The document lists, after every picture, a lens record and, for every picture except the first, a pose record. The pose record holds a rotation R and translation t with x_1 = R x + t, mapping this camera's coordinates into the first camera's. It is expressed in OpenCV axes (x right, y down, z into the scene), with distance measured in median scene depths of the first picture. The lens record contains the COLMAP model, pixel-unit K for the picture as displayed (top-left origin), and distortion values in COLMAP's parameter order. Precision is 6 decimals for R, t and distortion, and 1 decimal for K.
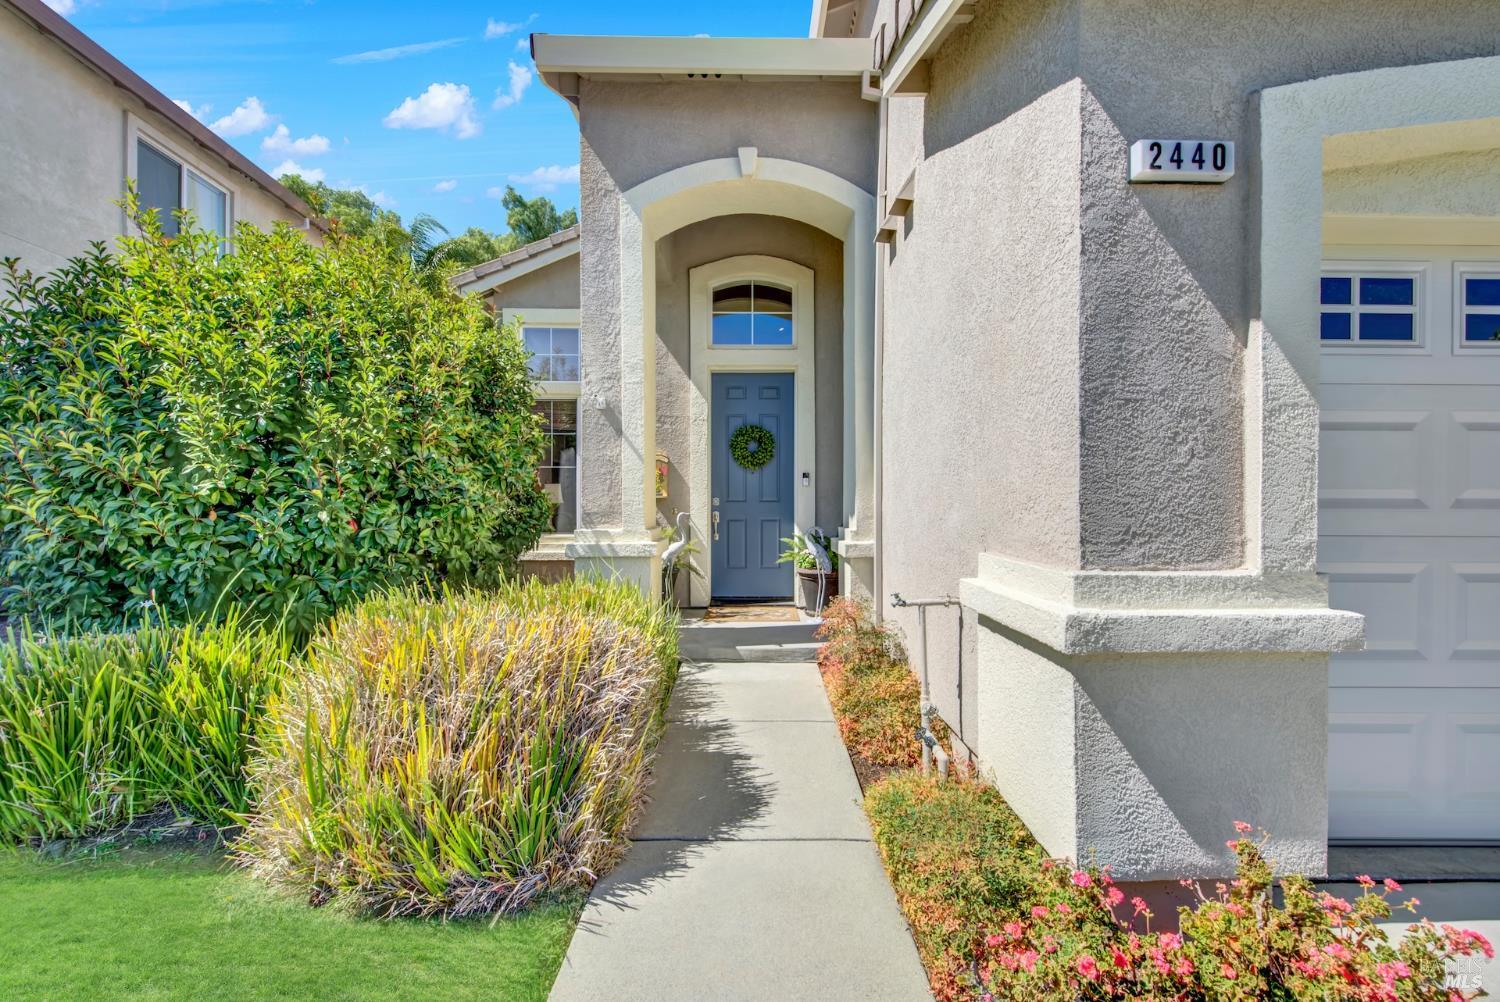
lens RADIAL K [[596.4, 0, 756.3], [0, 596.4, 504.9], [0, 0, 1]] dist [0.003478, -0.003108]
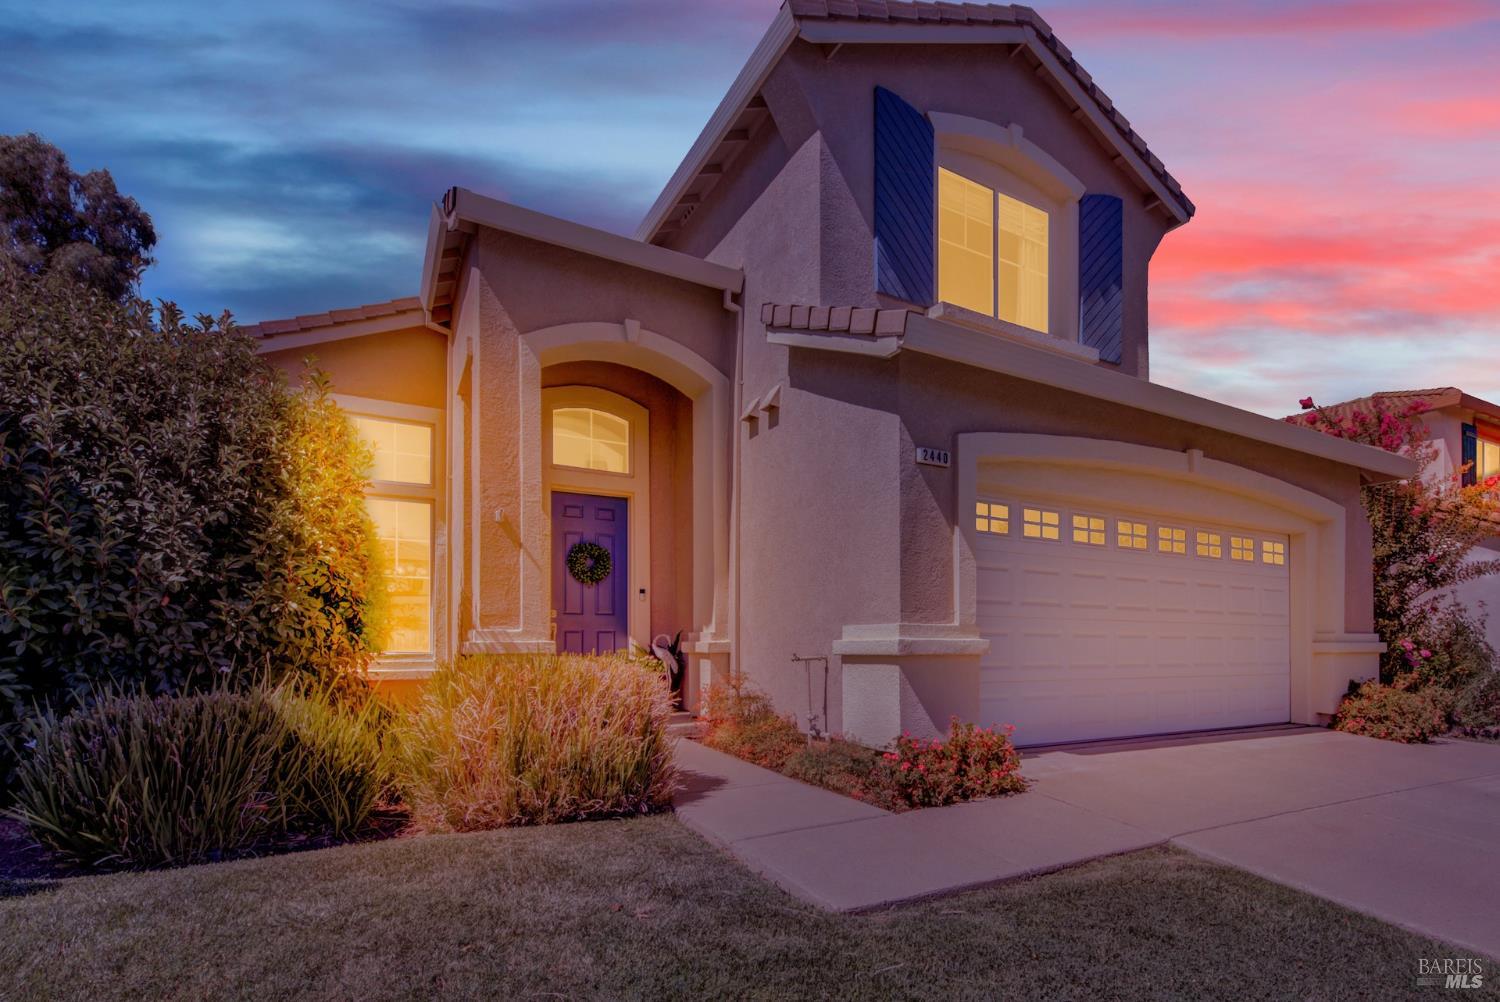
lens RADIAL K [[761.5, 0, 833.7], [0, 761.5, 641.4], [0, 0, 1]] dist [0.001004, 0.000693]
pose [[0.854038, 0.001013, 0.520209, -0.535061], [0.004183, 0.999952, -0.008813, 0.088476], [-0.520193, 0.009703, 0.853994, -0.614942]]
